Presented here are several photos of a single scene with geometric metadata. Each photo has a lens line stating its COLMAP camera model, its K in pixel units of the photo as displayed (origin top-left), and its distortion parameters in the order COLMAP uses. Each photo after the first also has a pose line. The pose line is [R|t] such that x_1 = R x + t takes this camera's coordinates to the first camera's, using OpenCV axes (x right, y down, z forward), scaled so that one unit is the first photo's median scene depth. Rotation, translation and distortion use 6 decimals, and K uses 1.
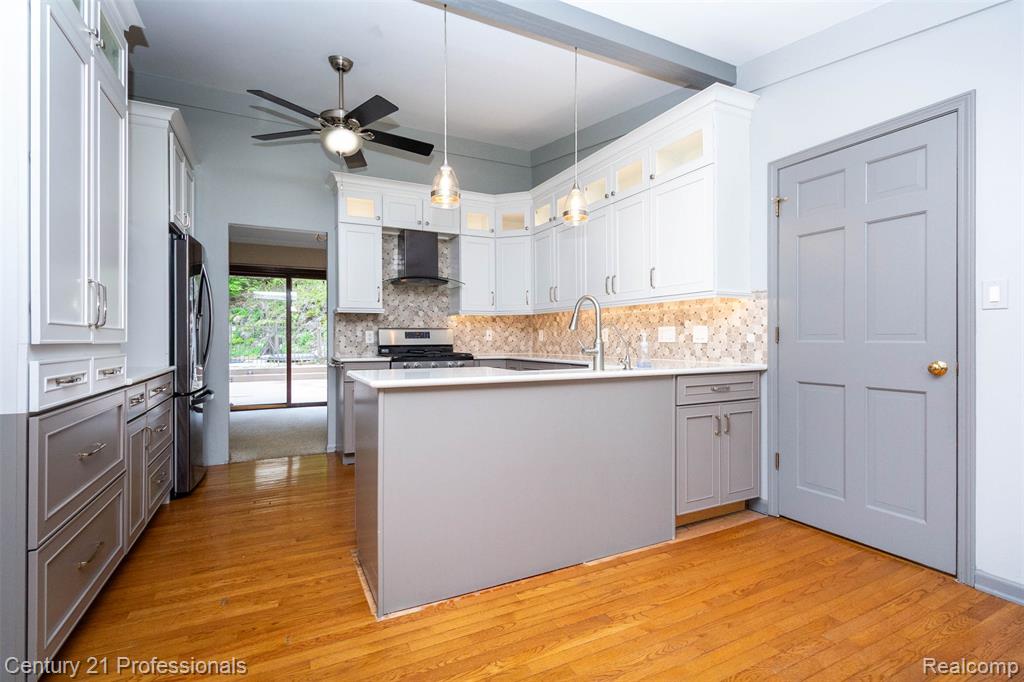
lens RADIAL K [[485.7, 0, 513.3], [0, 485.7, 338.7], [0, 0, 1]] dist [-0.003233, 0.000641]
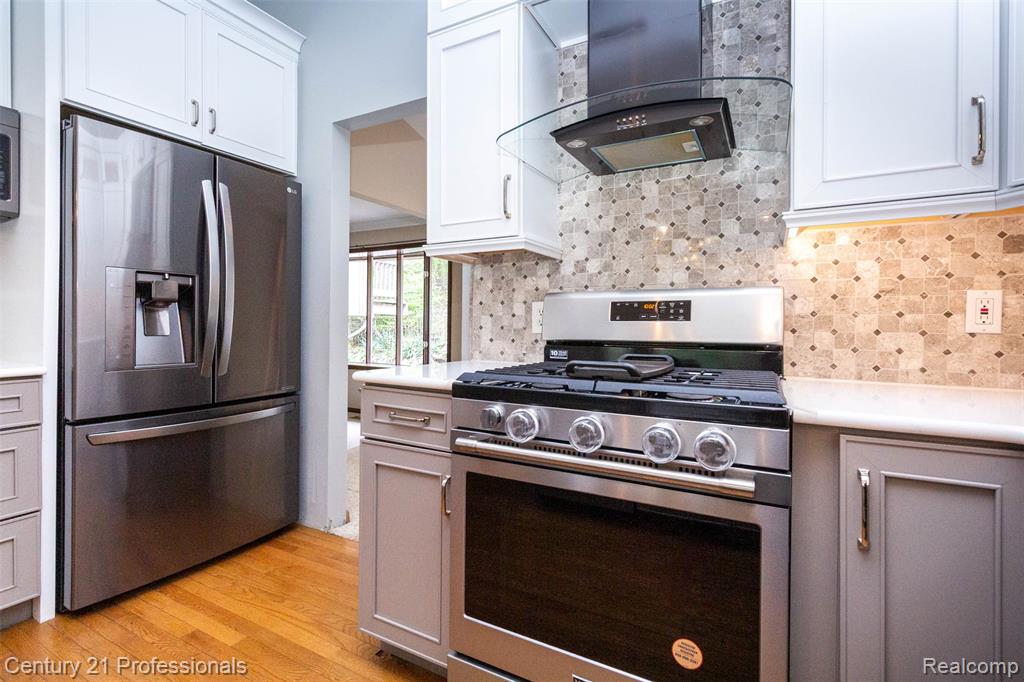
lens RADIAL K [[485.7, 0, 506.2], [0, 485.7, 325.4], [0, 0, 1]] dist [-0.003233, 0.000641]
pose [[0.572690, 0.007508, -0.819738, 0.013515], [-0.011715, 0.999931, 0.000973, 0.003043], [0.819689, 0.009046, 0.572738, 0.729659]]
